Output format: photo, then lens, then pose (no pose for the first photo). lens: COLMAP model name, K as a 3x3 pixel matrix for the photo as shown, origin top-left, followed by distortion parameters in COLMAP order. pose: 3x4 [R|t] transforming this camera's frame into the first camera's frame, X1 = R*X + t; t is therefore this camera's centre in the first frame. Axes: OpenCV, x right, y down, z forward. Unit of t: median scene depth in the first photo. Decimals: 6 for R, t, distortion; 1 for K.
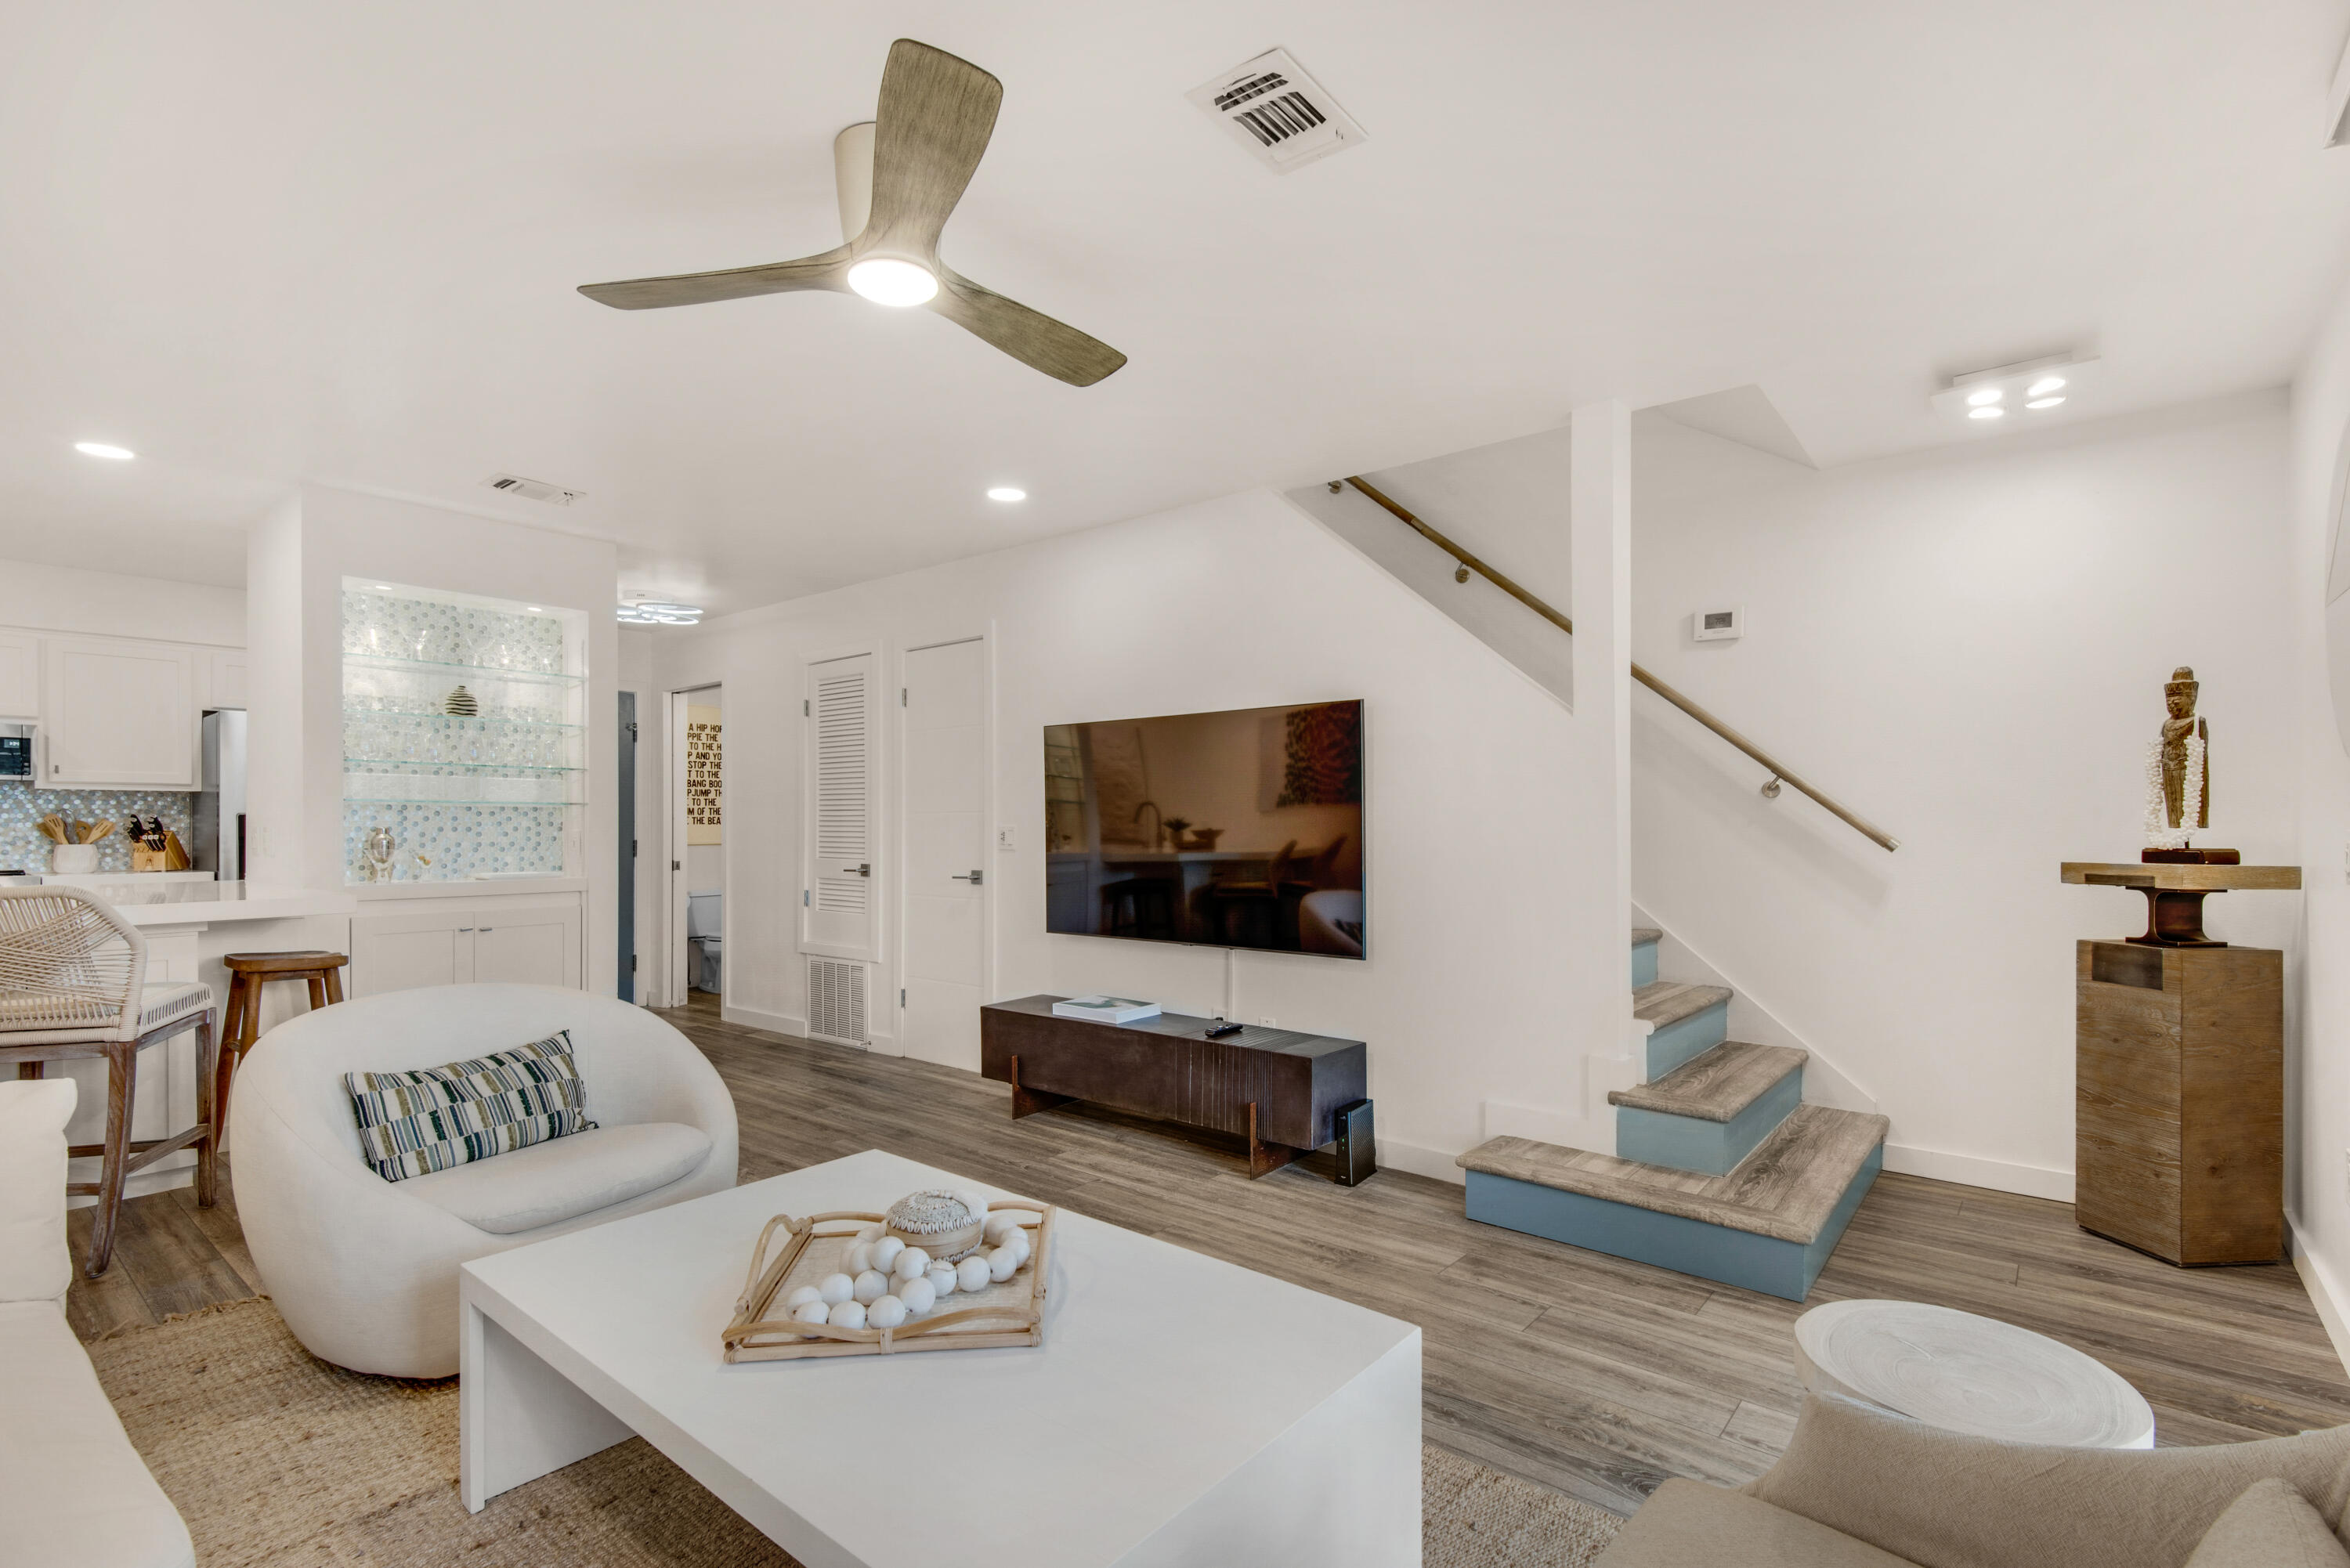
lens RADIAL K [[1075.4, 0, 1194.2], [0, 1075.4, 828.7], [0, 0, 1]] dist [0.018573, -0.009873]
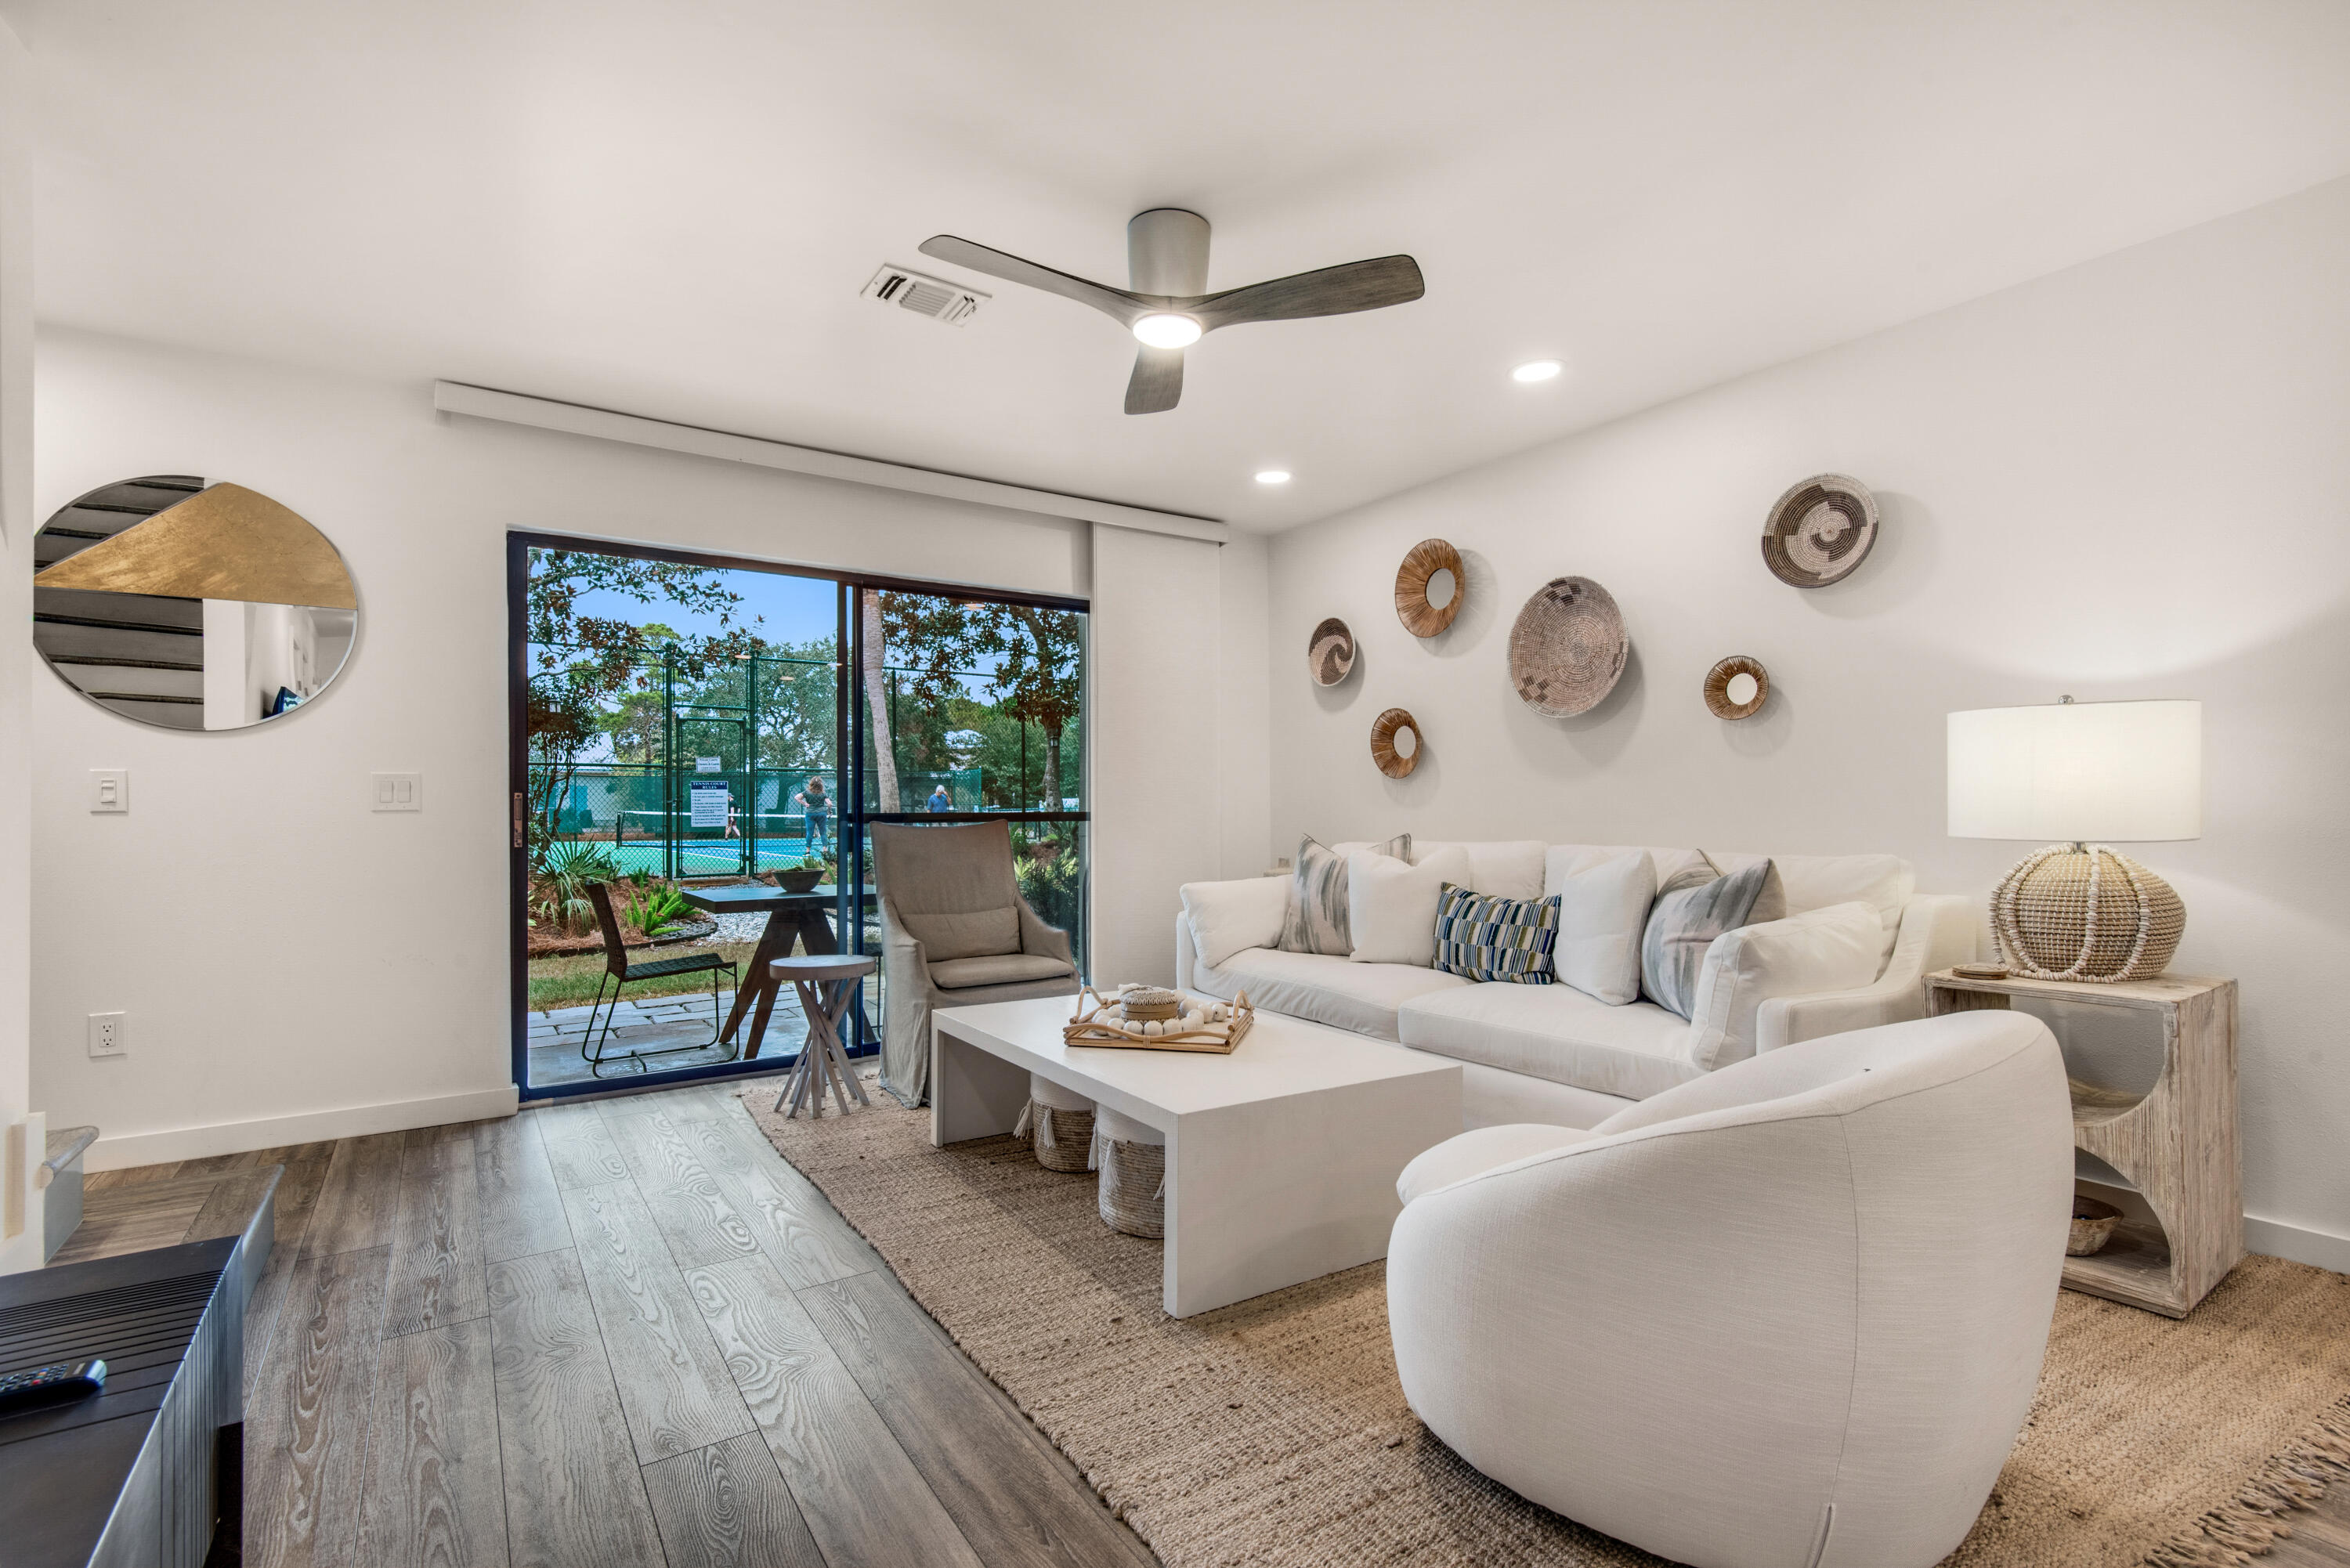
lens RADIAL K [[1075.4, 0, 1171.7], [0, 1075.4, 807.1], [0, 0, 1]] dist [0.018573, -0.009873]
pose [[-0.955956, 0.001896, 0.293504, -0.341410], [0.002231, 0.999997, 0.000805, 0.029969], [-0.293501, 0.001424, -0.955958, 1.139090]]
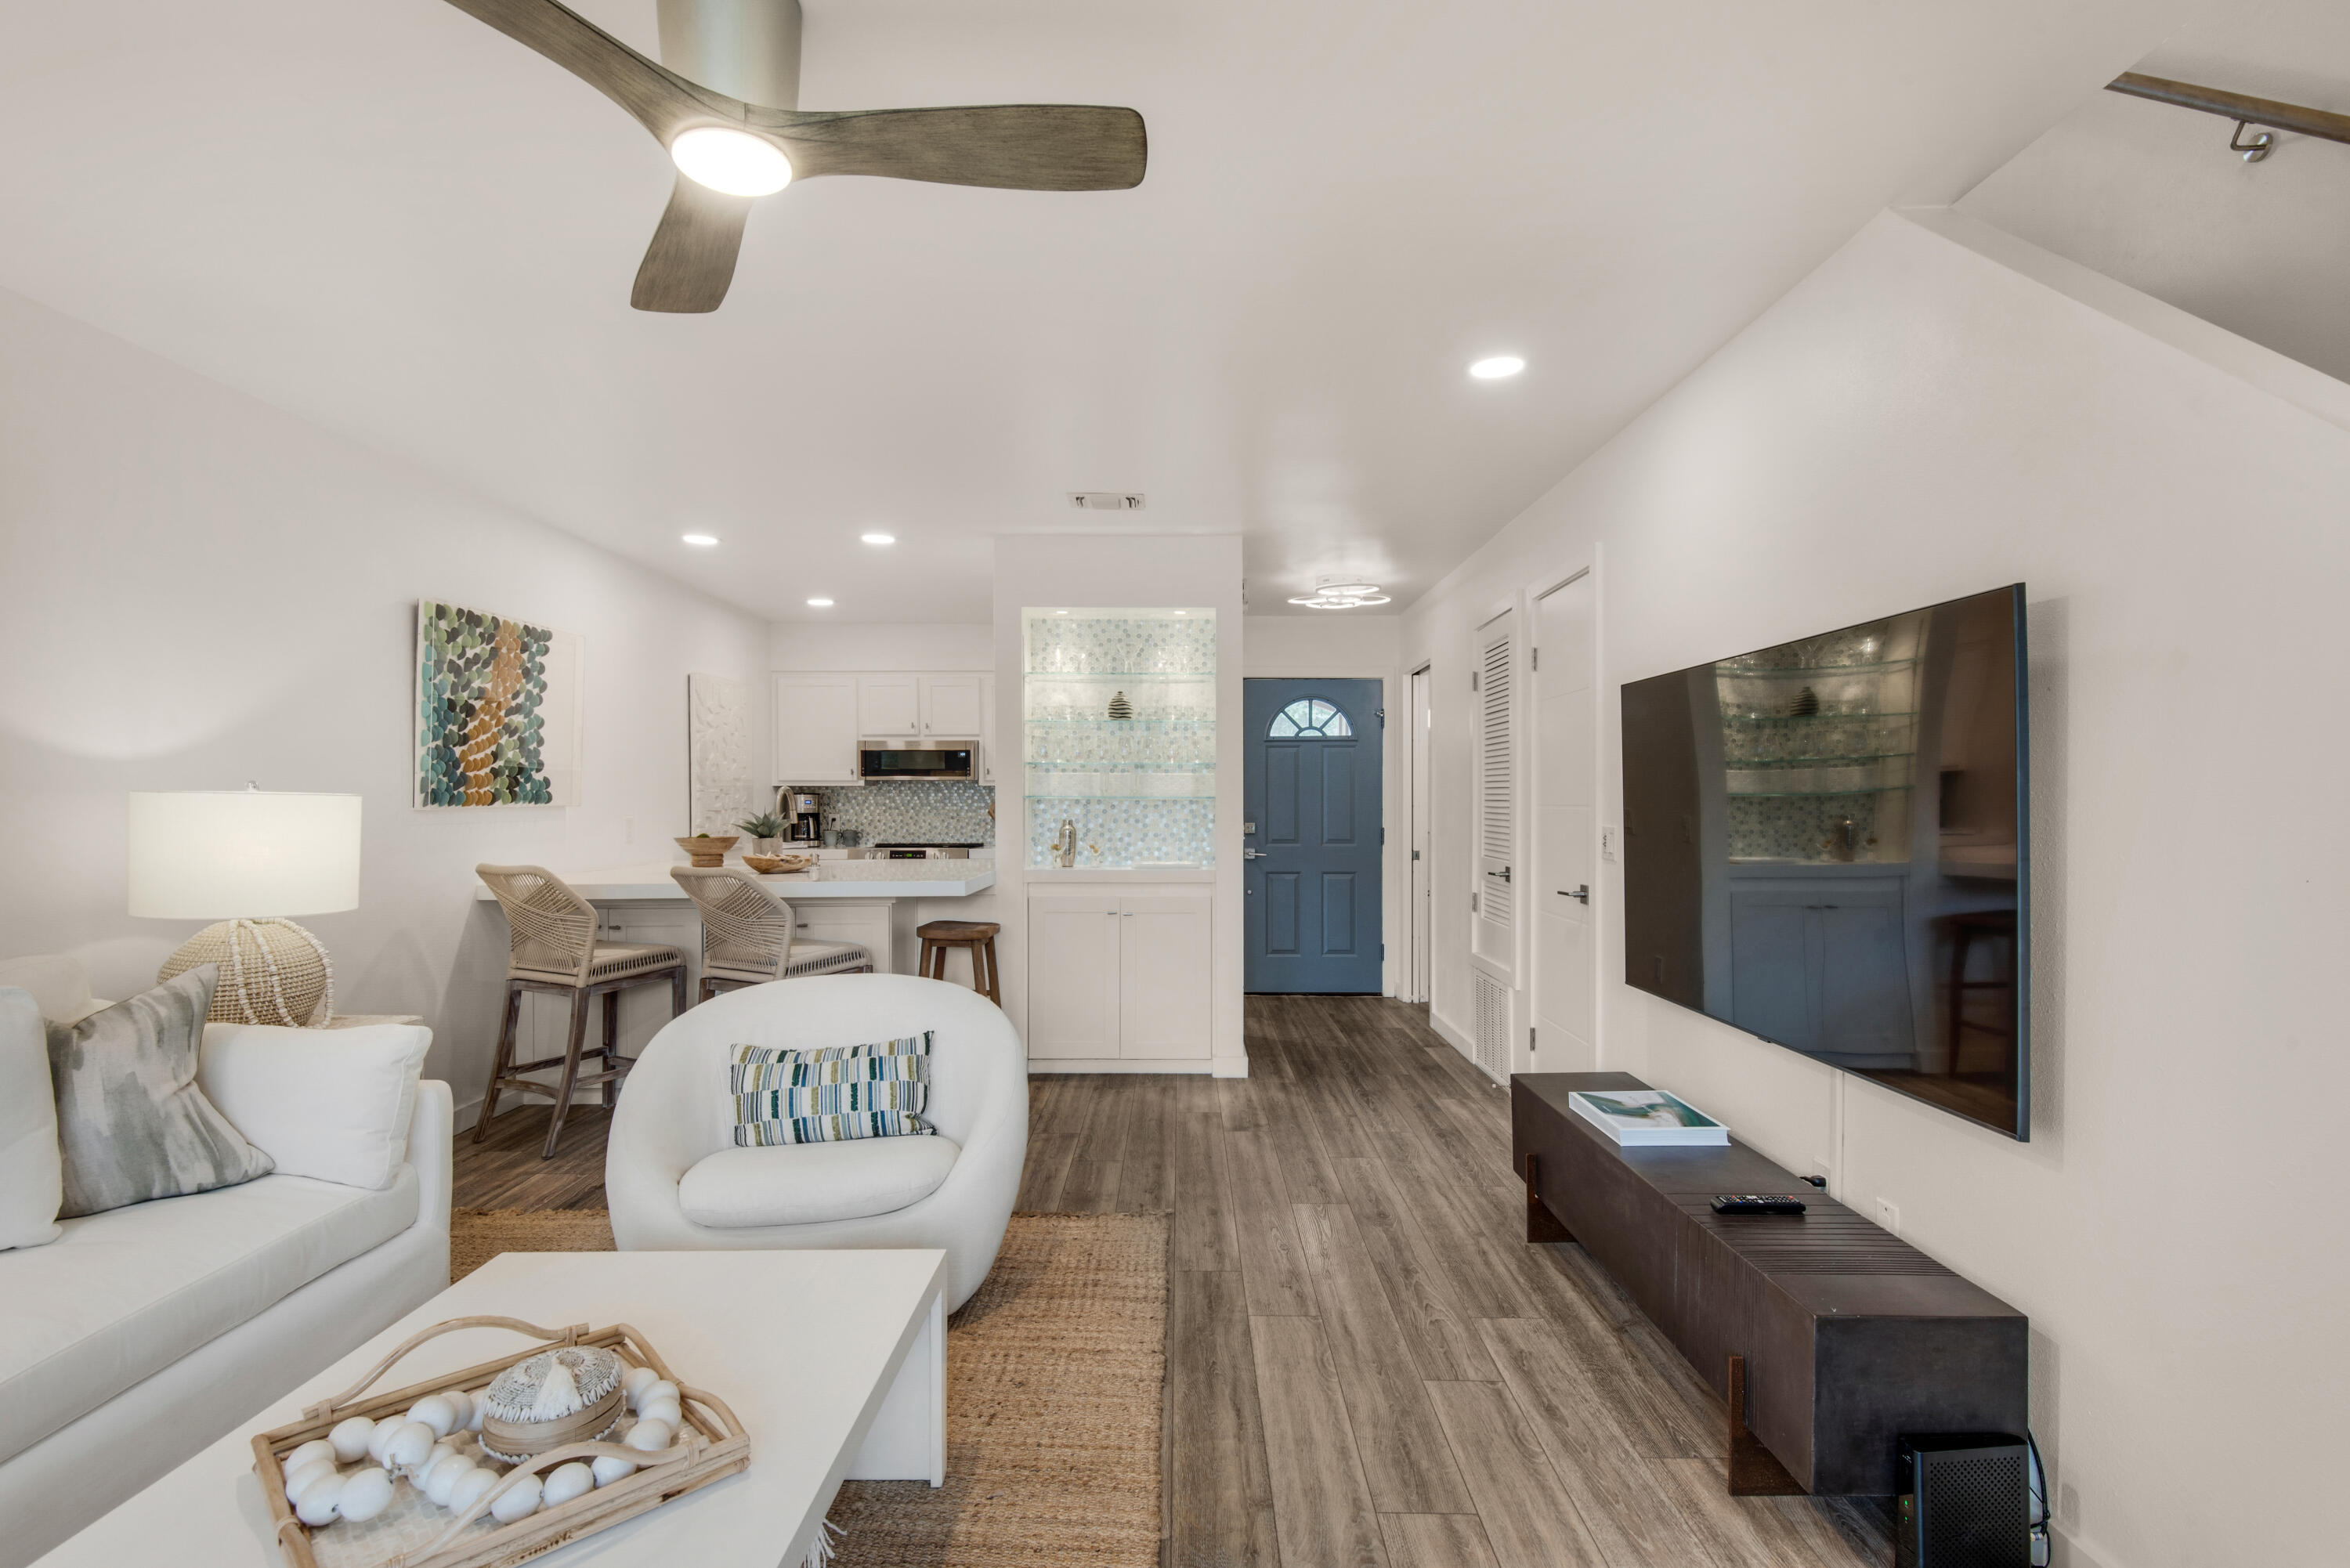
lens RADIAL K [[1127.7, 0, 1173.3], [0, 1127.7, 809.7], [0, 0, 1]] dist [0.022841, -0.019688]
pose [[0.628396, 0.007178, -0.777860, 0.287556], [-0.003221, 0.999973, 0.006626, -0.022487], [0.777887, -0.001659, 0.628402, 0.373344]]
